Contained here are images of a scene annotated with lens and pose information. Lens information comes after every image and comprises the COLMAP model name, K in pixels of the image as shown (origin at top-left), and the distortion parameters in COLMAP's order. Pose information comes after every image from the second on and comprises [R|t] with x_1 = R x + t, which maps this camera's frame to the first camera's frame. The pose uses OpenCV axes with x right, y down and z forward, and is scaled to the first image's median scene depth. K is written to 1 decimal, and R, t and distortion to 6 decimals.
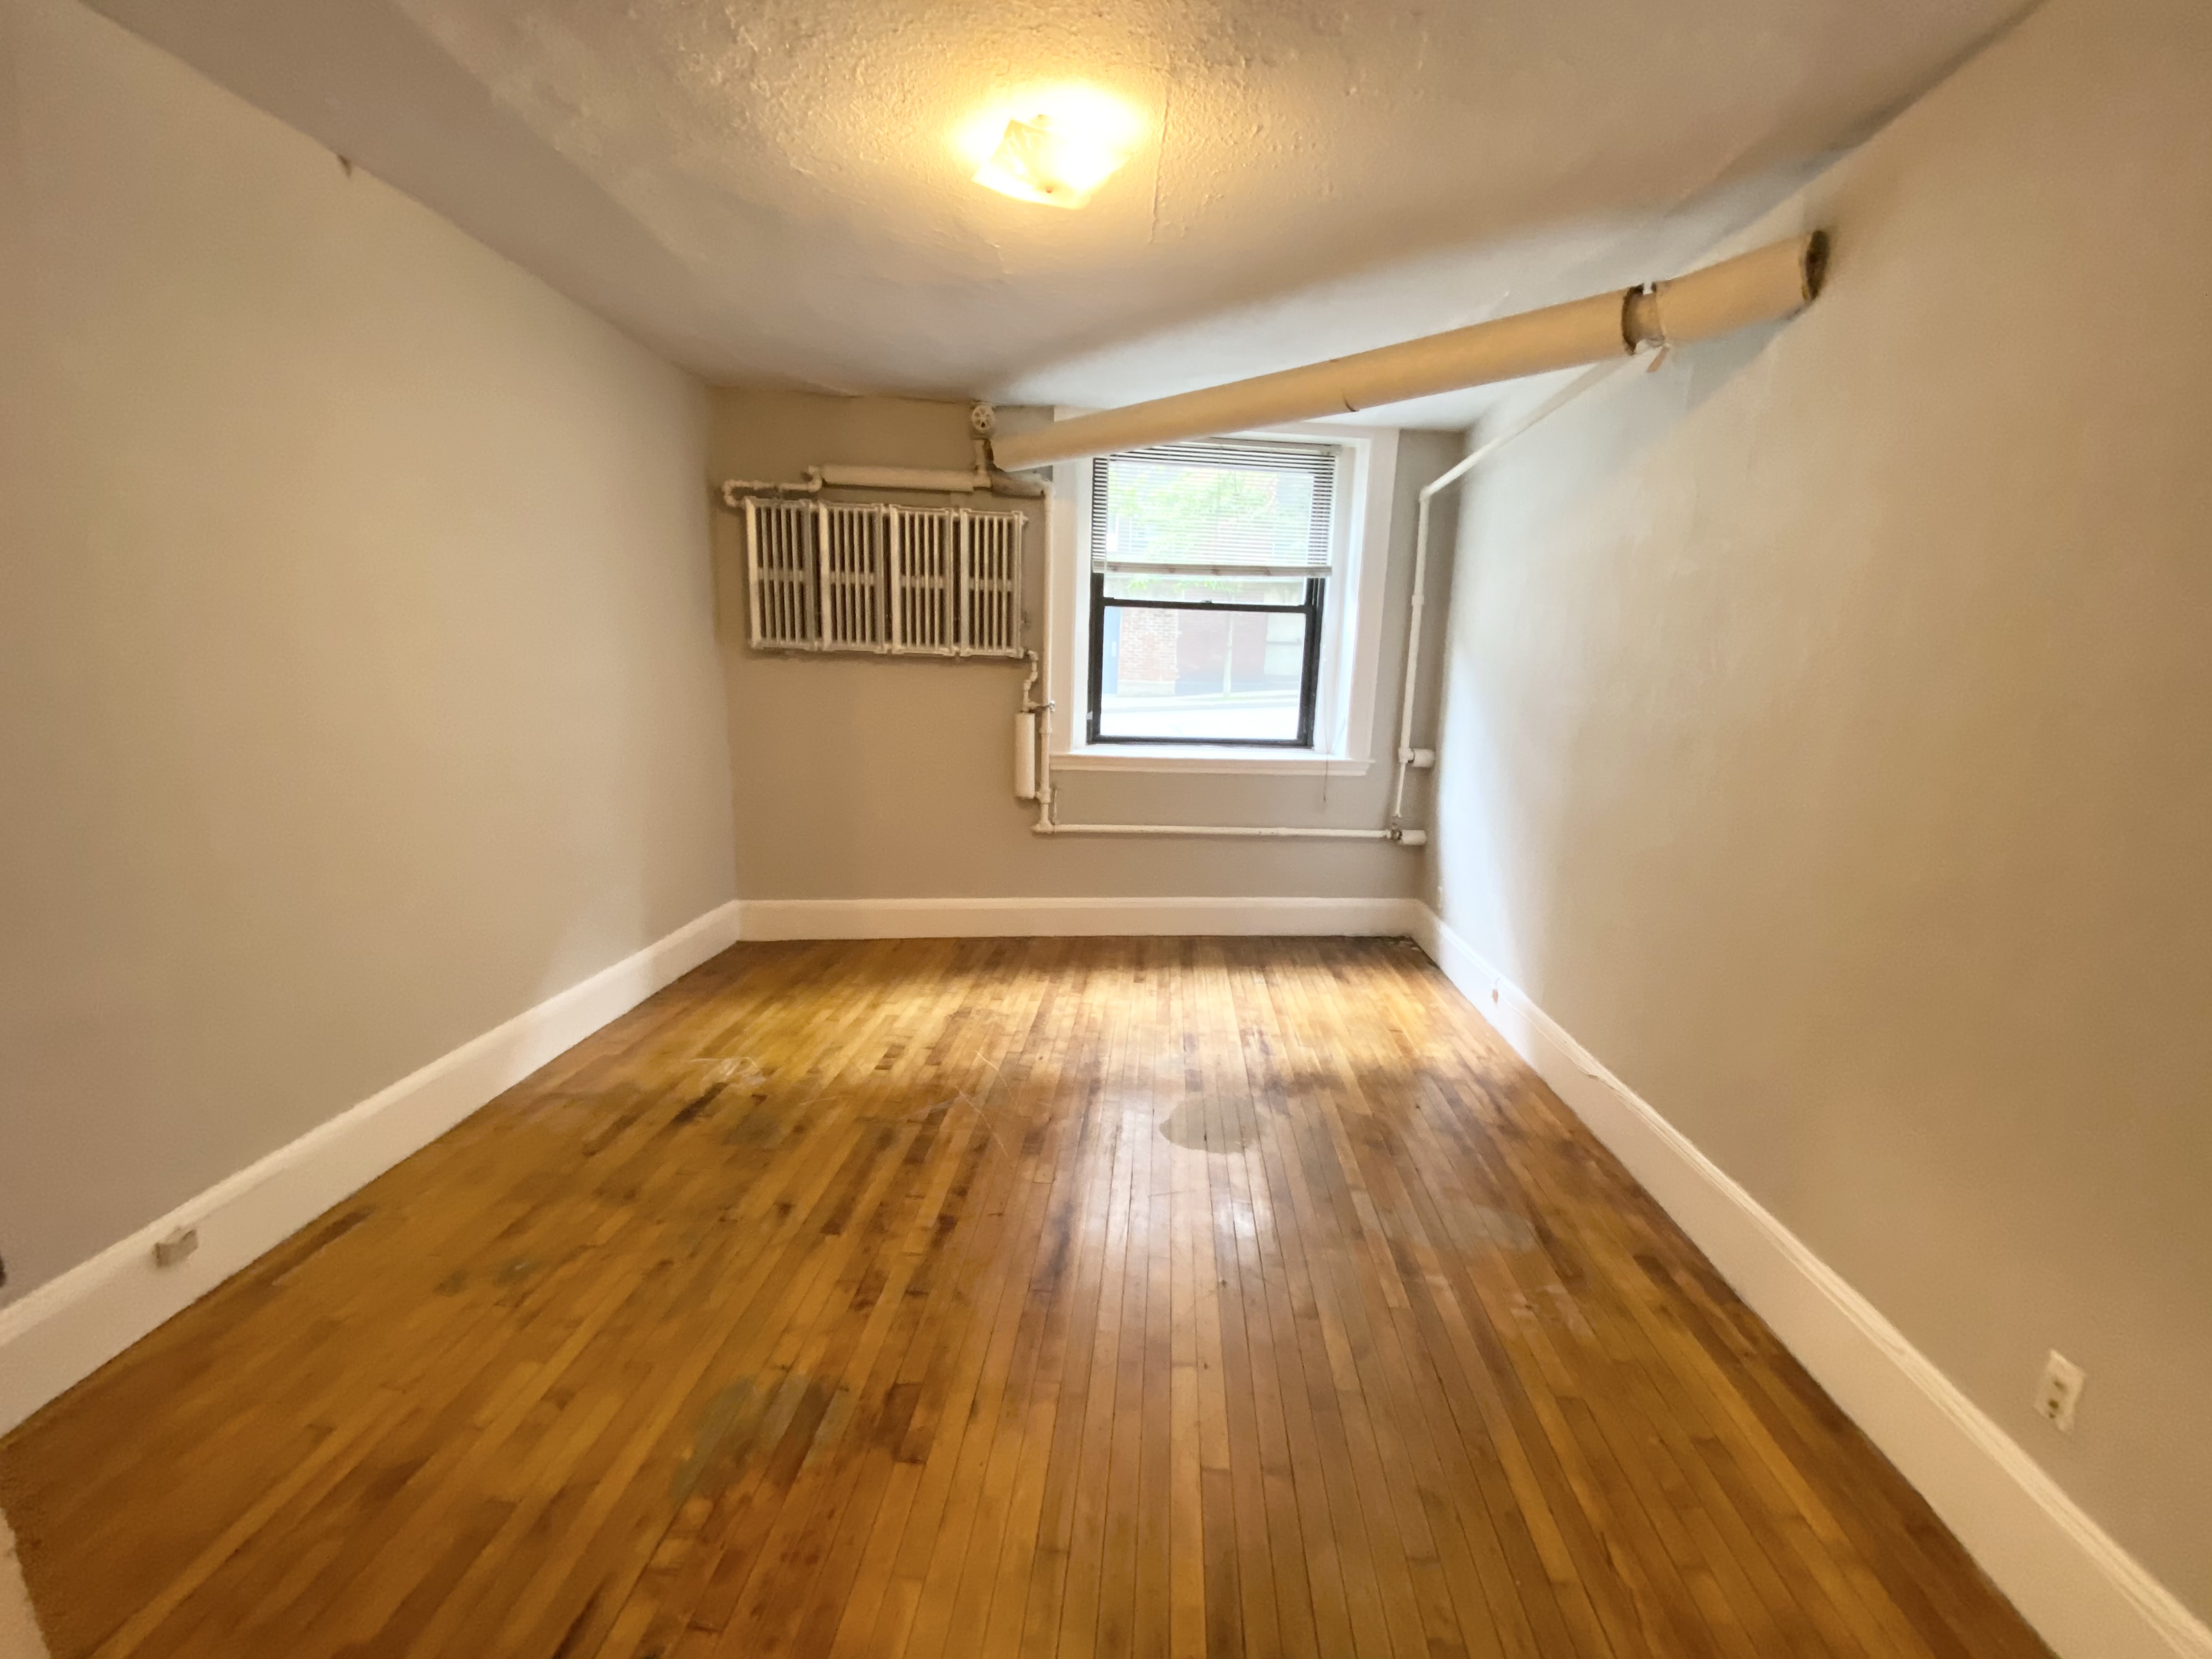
lens RADIAL K [[947.6, 0, 1090.9], [0, 947.6, 821.5], [0, 0, 1]] dist [-0.009418, -0.003502]
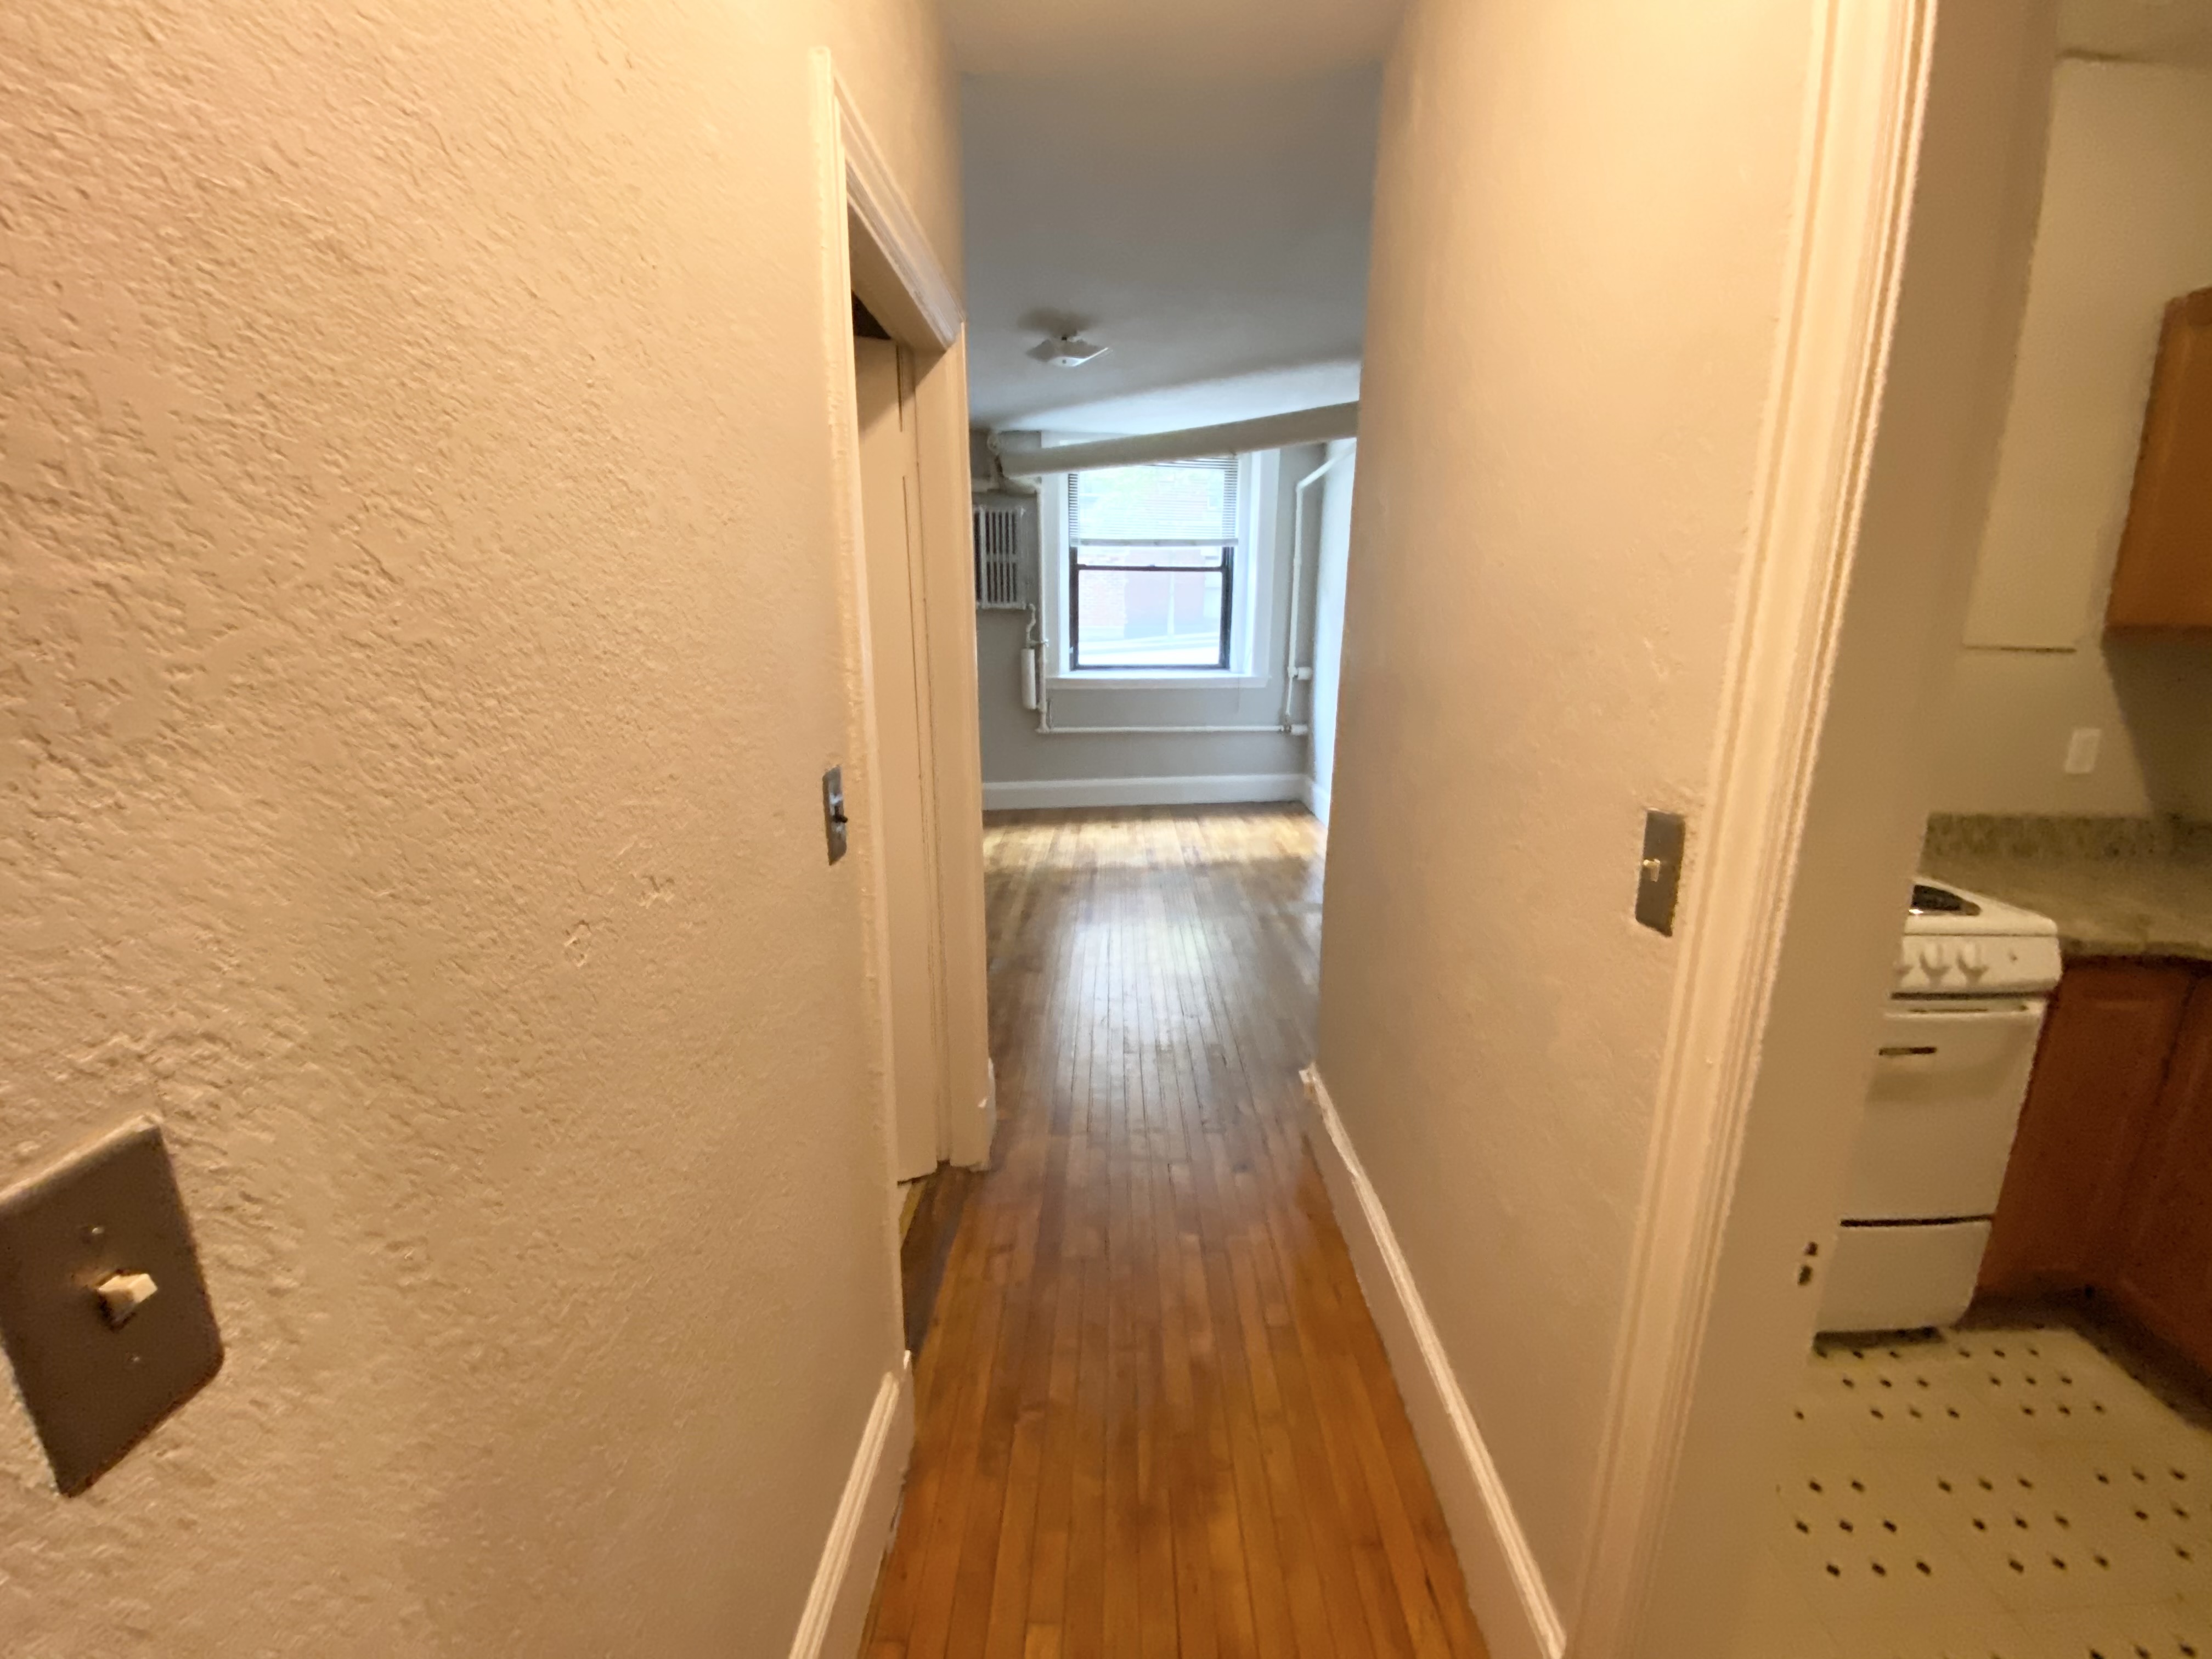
lens RADIAL K [[947.6, 0, 1103.7], [0, 947.6, 860.9], [0, 0, 1]] dist [-0.009418, -0.003502]
pose [[0.997216, -0.041419, 0.062012, -0.062032], [0.035587, 0.995090, 0.092357, 0.082284], [-0.065533, -0.089893, 0.993793, -0.495639]]
